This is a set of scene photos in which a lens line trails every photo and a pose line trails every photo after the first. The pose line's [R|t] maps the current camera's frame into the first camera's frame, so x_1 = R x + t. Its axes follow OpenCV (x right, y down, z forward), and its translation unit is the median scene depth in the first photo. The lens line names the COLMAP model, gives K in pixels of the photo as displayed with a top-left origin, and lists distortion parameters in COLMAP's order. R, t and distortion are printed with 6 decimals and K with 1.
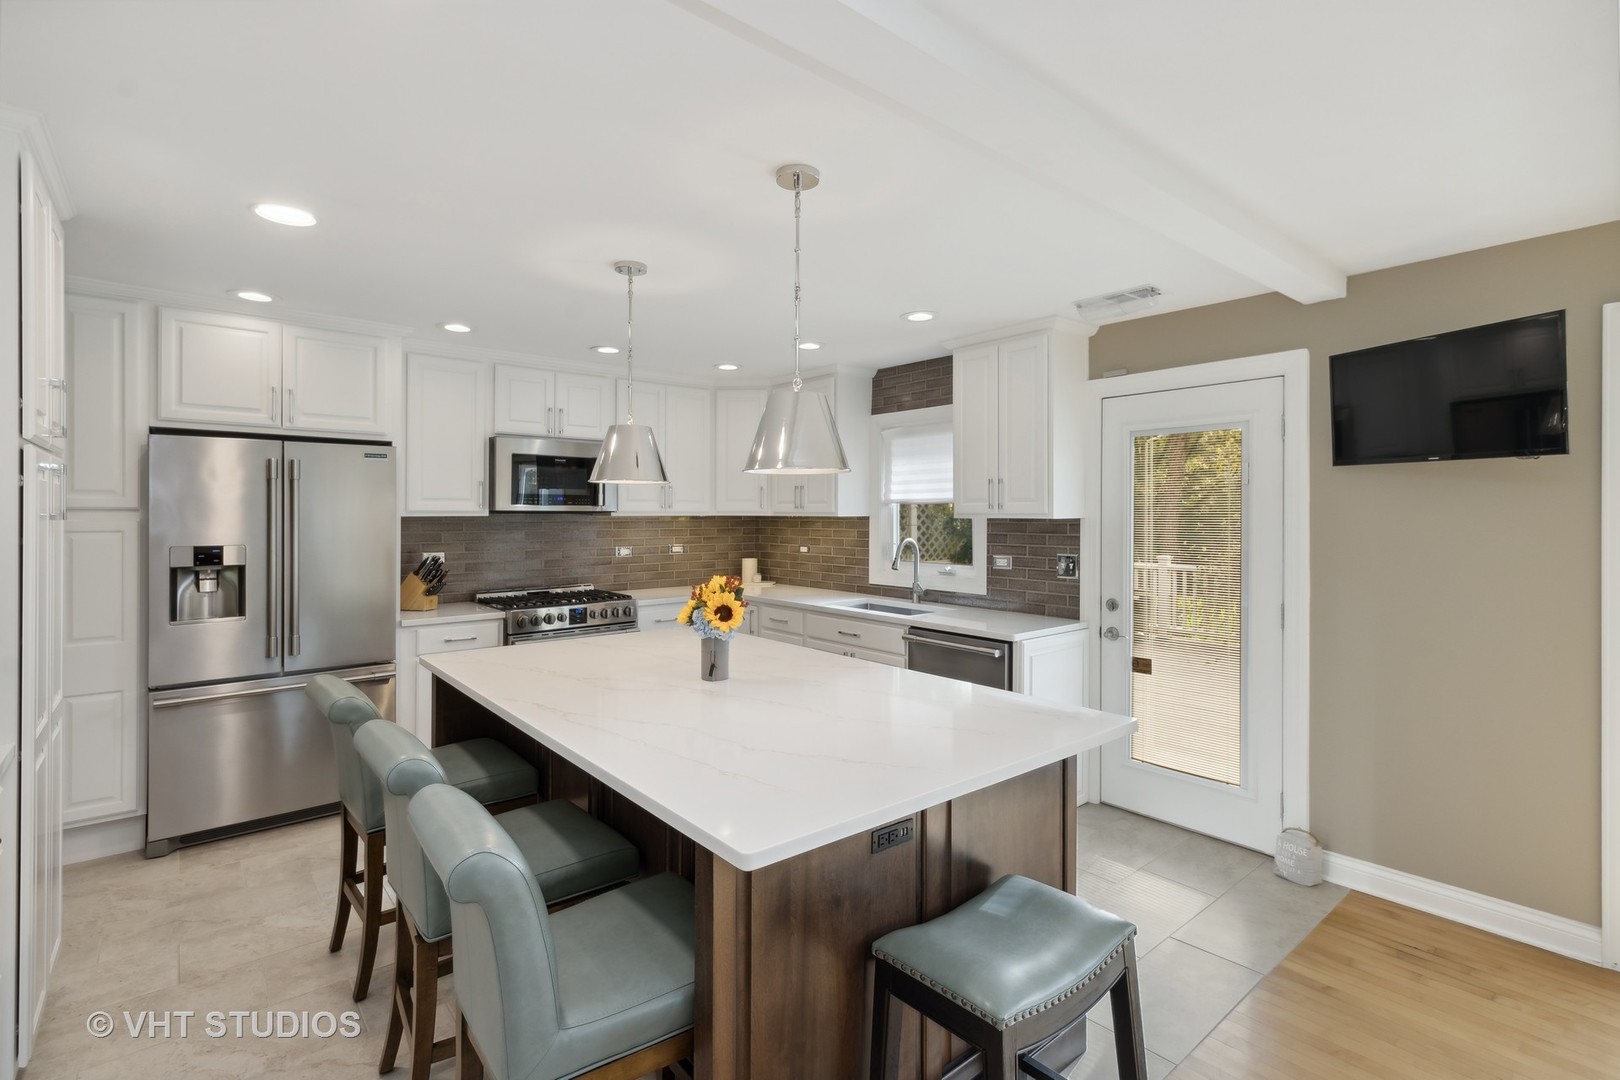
lens RADIAL K [[771.9, 0, 803.6], [0, 771.9, 519.0], [0, 0, 1]] dist [0.003202, 0.001209]
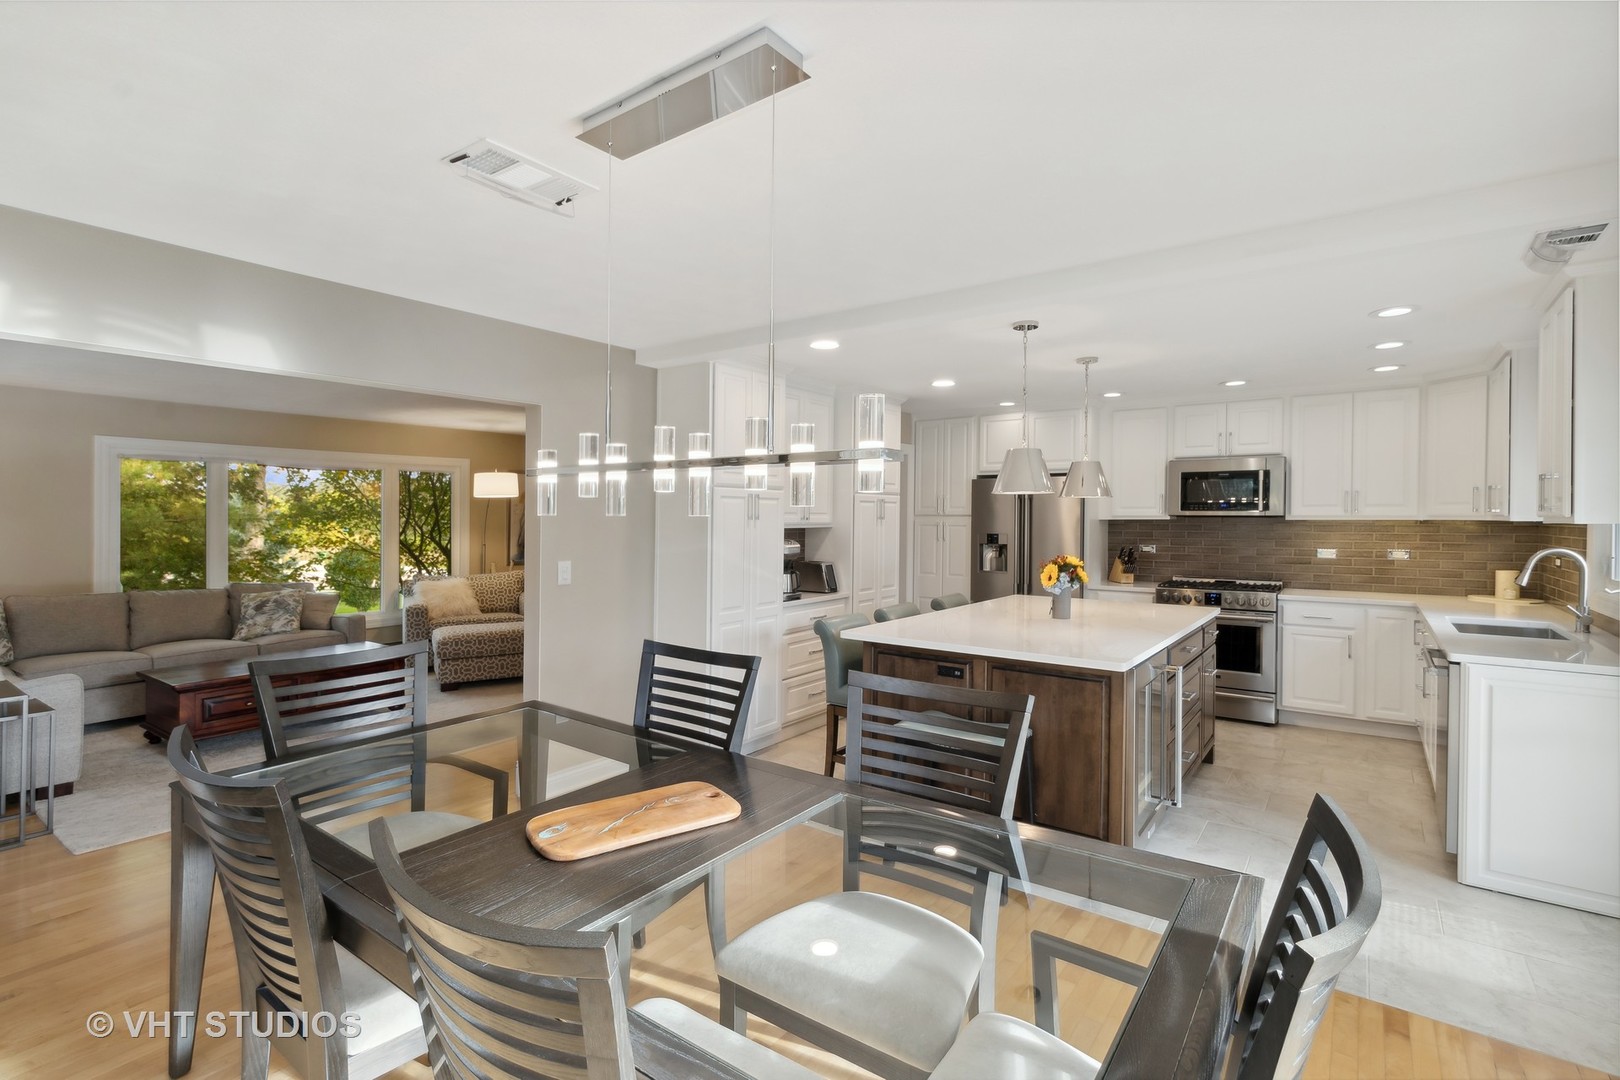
lens RADIAL K [[771.9, 0, 803.6], [0, 771.9, 519.0], [0, 0, 1]] dist [0.003202, 0.001209]
pose [[0.255536, 0.005283, -0.966785, 0.759168], [-0.010030, 0.999946, 0.002813, -0.001394], [0.966747, 0.008978, 0.255575, 0.039264]]
